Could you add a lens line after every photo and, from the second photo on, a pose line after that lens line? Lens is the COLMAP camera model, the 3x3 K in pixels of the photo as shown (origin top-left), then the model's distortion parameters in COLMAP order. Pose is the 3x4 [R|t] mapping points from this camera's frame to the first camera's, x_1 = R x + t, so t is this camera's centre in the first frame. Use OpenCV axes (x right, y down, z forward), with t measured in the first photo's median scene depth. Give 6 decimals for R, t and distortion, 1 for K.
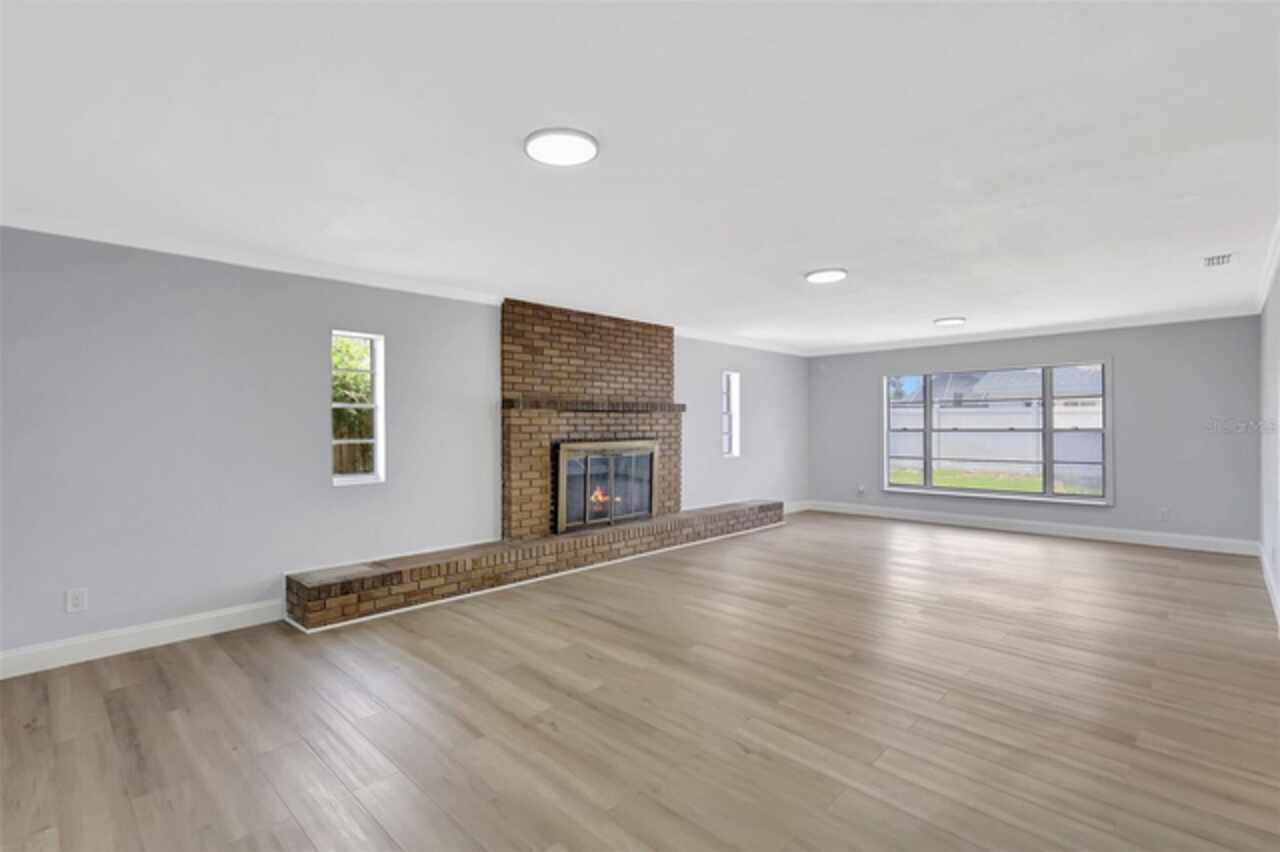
lens RADIAL K [[596.0, 0, 645.1], [0, 596.0, 419.9], [0, 0, 1]] dist [0.000108, 0.000805]
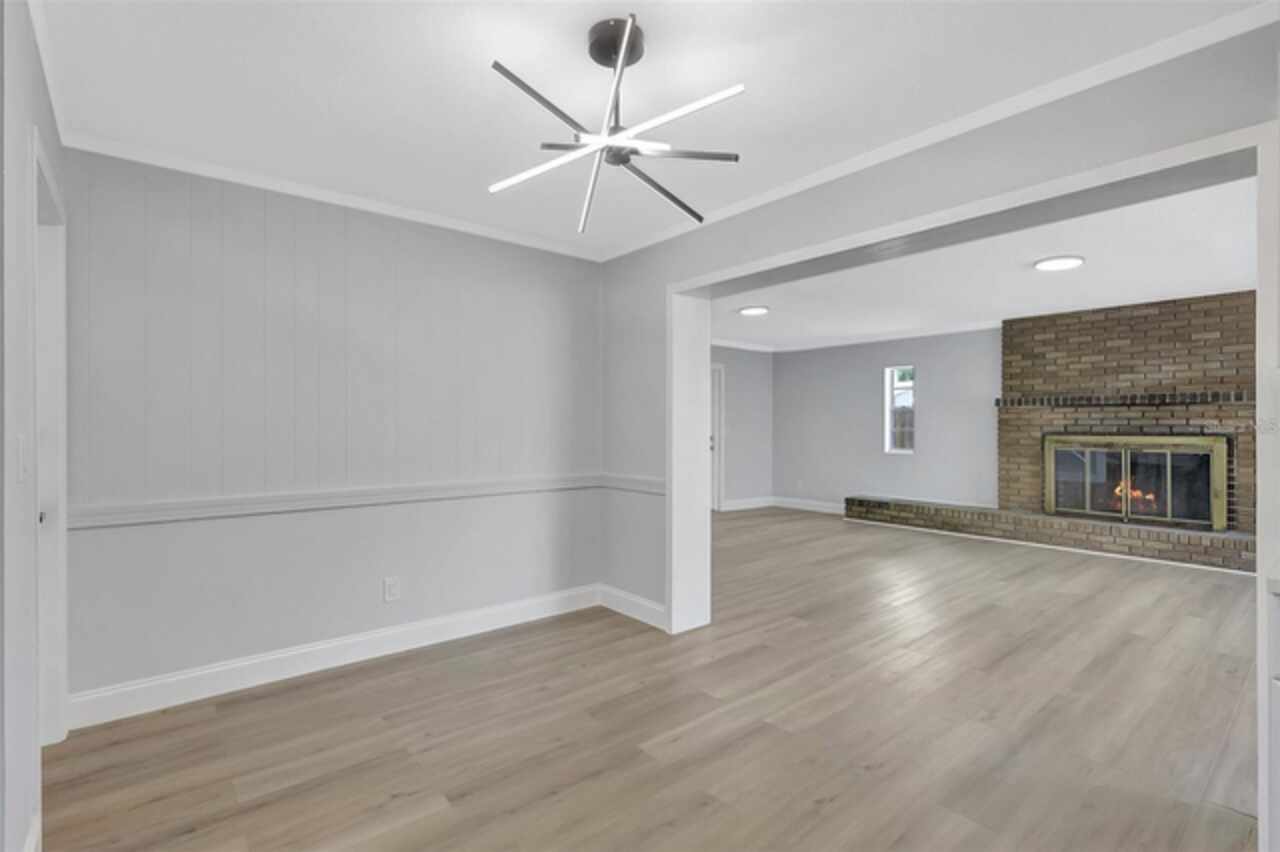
lens RADIAL K [[596.0, 0, 630.3], [0, 596.0, 423.3], [0, 0, 1]] dist [0.000108, 0.000805]
pose [[-0.121205, -0.010365, -0.992573, 1.081048], [-0.004741, 0.999940, -0.009863, 0.031778], [0.992616, 0.003510, -0.121247, 0.346816]]
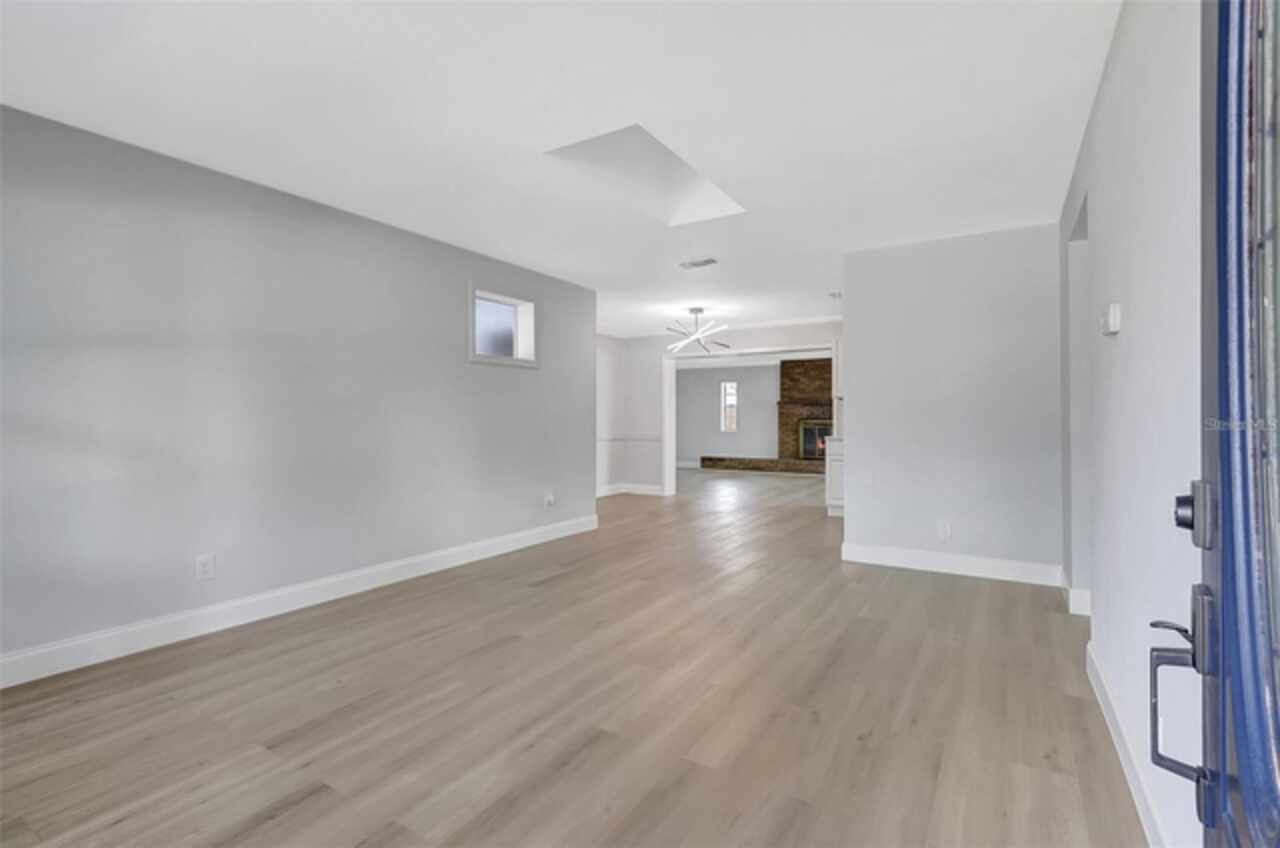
lens RADIAL K [[596.0, 0, 641.0], [0, 596.0, 421.3], [0, 0, 1]] dist [0.000108, 0.000805]
pose [[0.214349, -0.008898, -0.976717, 1.951001], [-0.006975, 0.999919, -0.010640, 0.073302], [0.976732, 0.009093, 0.214269, -0.084083]]
